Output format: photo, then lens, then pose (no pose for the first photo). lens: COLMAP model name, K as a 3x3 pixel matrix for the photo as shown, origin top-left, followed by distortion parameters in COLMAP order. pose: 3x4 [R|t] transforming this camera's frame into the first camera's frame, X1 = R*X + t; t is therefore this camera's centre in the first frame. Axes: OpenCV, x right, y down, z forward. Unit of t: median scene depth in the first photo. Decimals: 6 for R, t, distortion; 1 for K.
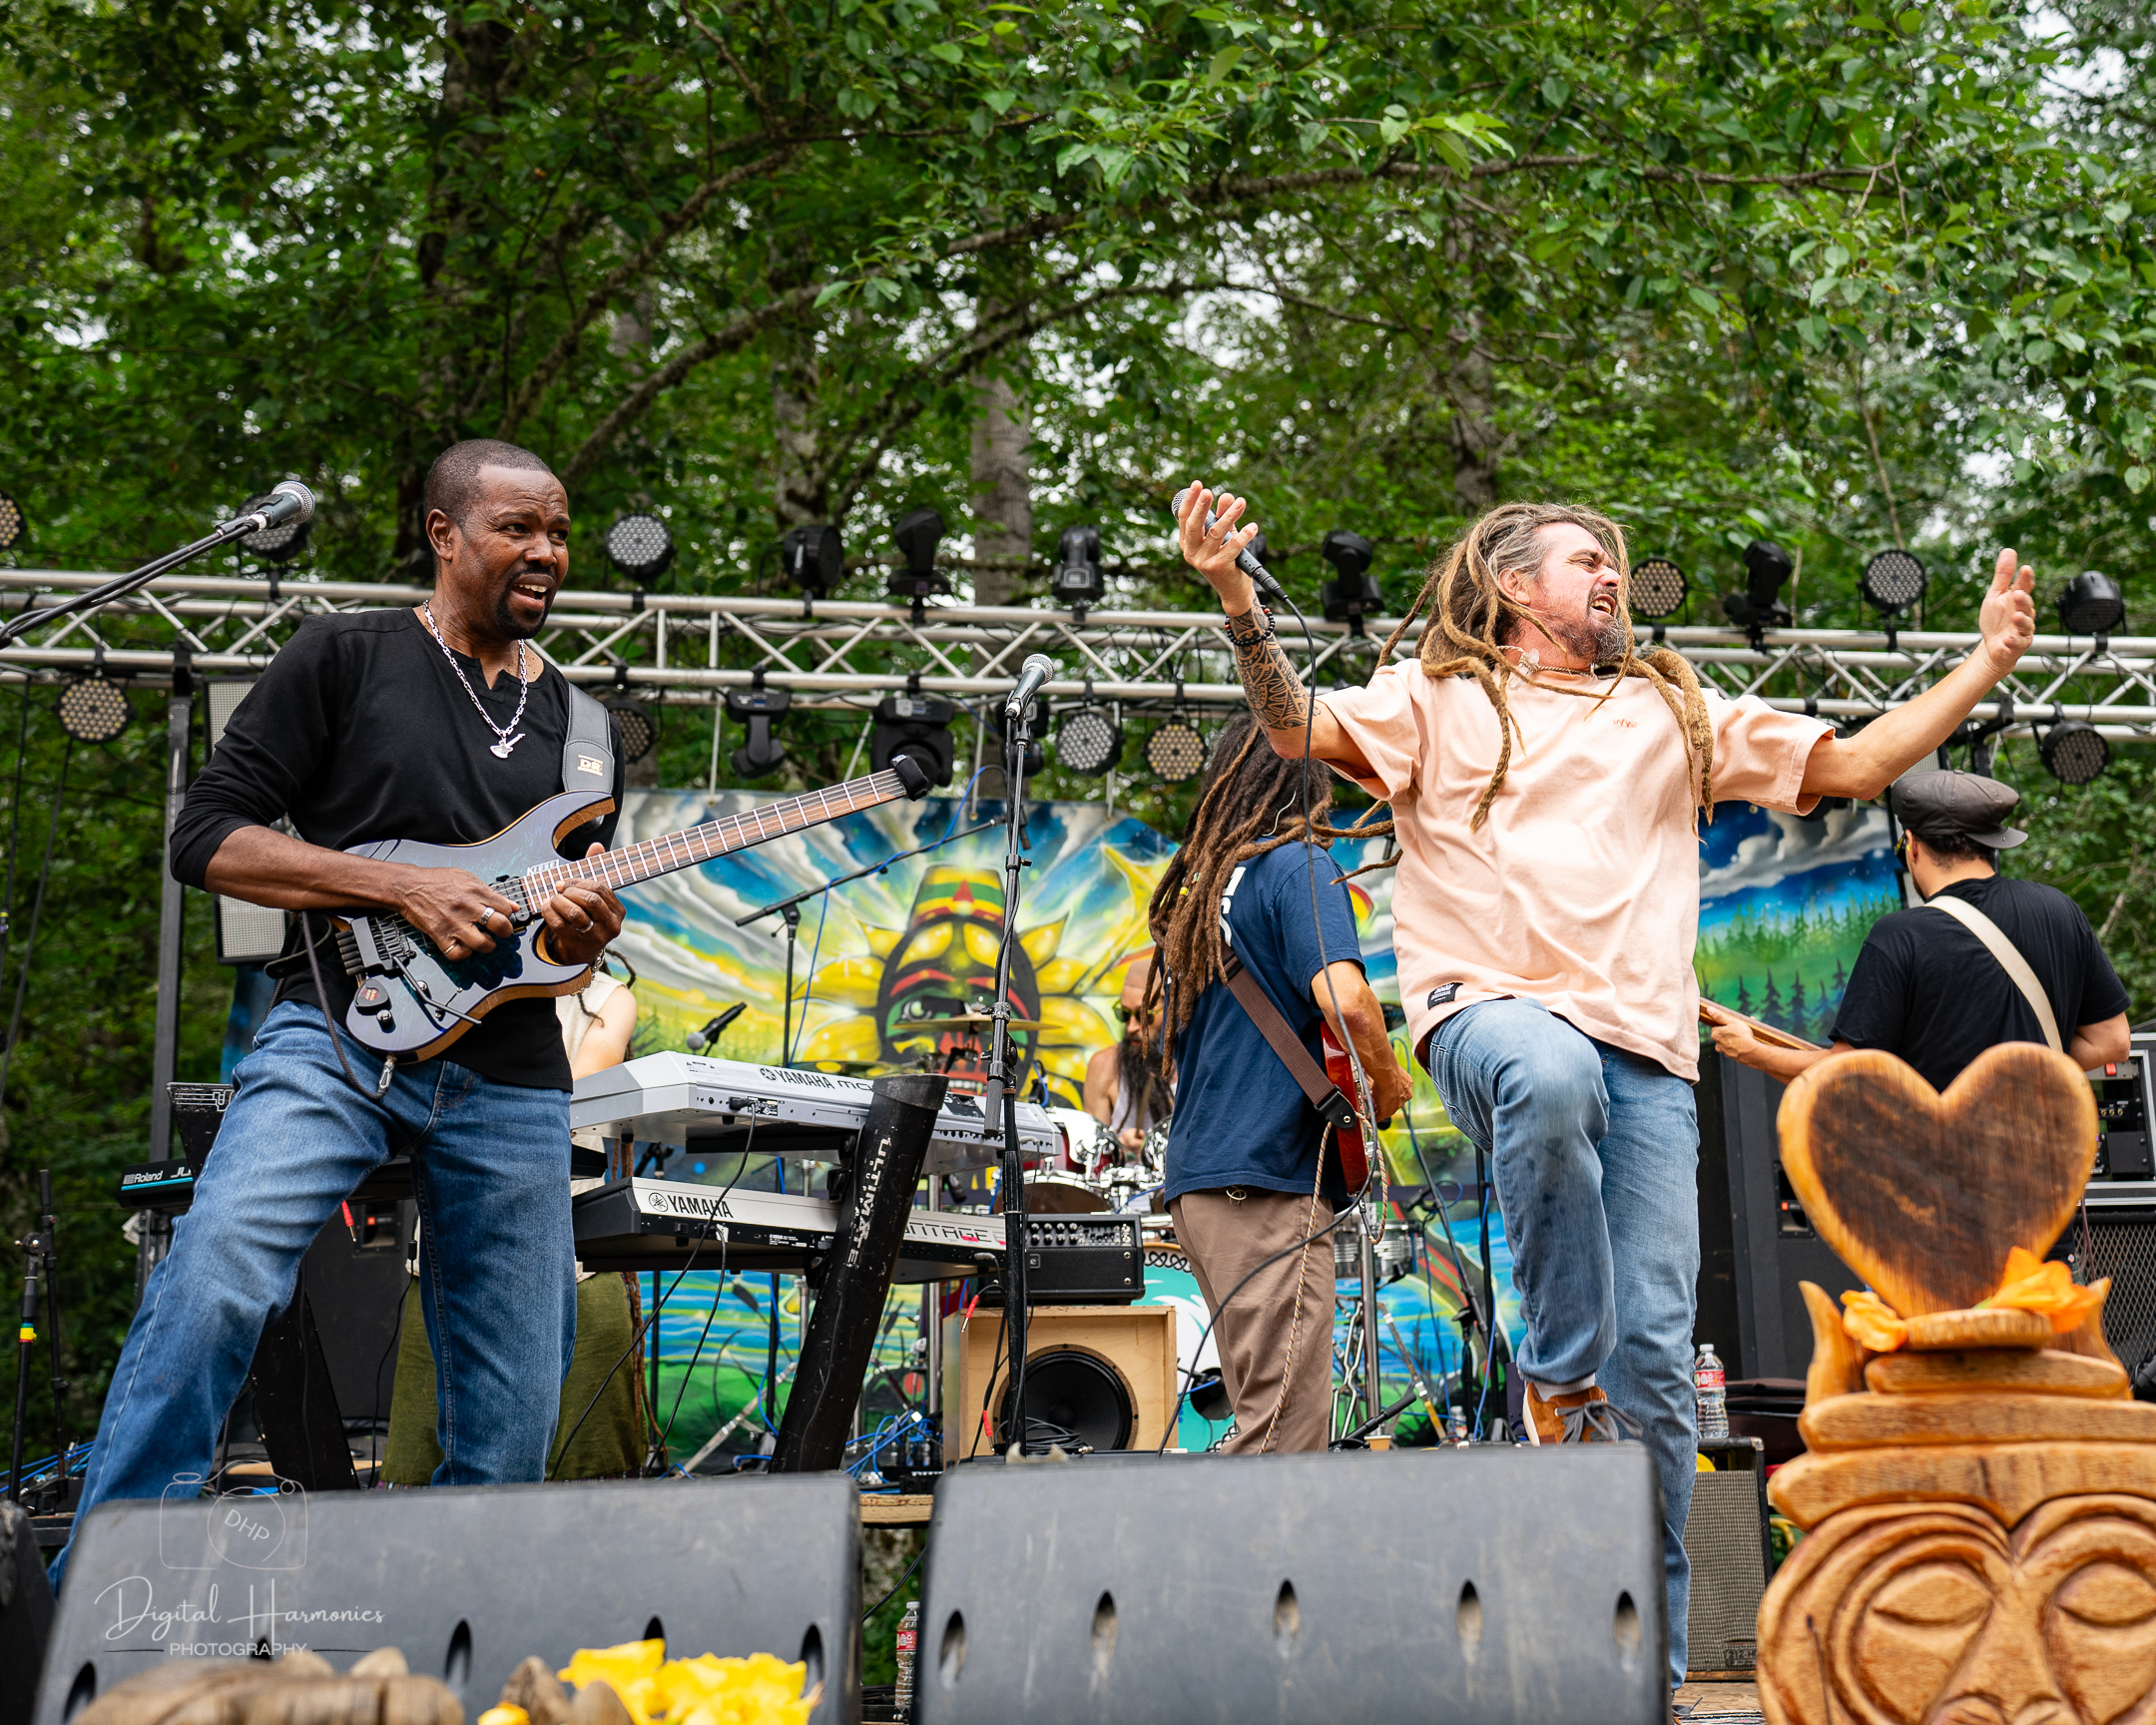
lens RADIAL K [[2820.1, 0, 1081.7], [0, 2820.1, 923.1], [0, 0, 1]] dist [0.239064, -0.329905]
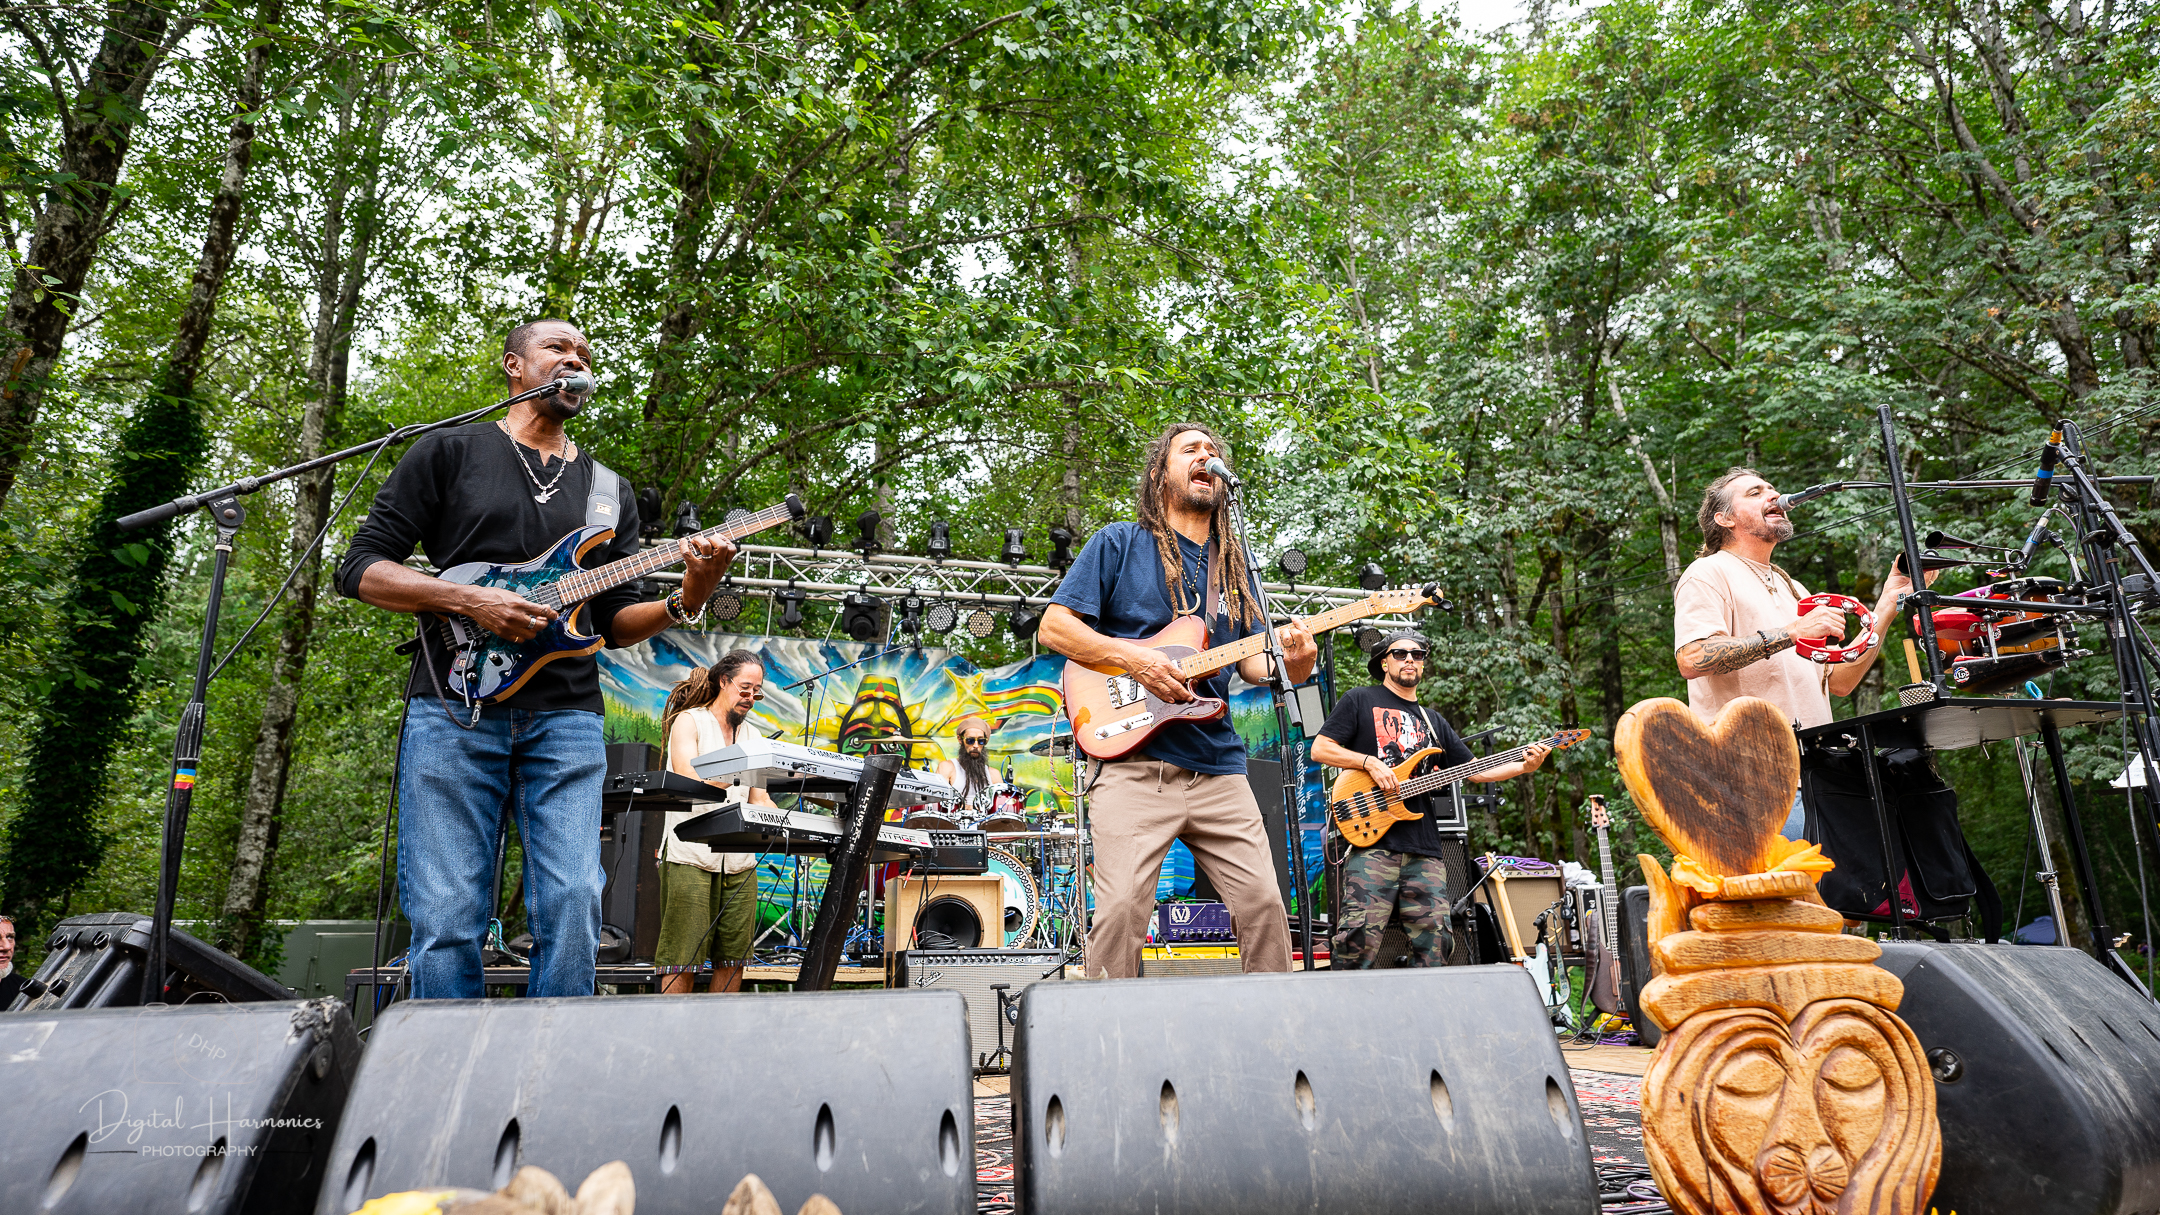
lens RADIAL K [[1257.7, 0, 1080.0], [0, 1257.7, 607.5], [0, 0, 1]] dist [-0.020174, 0.000308]
pose [[0.992589, 0.039207, 0.115021, -0.039994], [-0.030160, 0.996390, -0.079362, 0.022293], [-0.117717, 0.075305, 0.990188, 0.148084]]
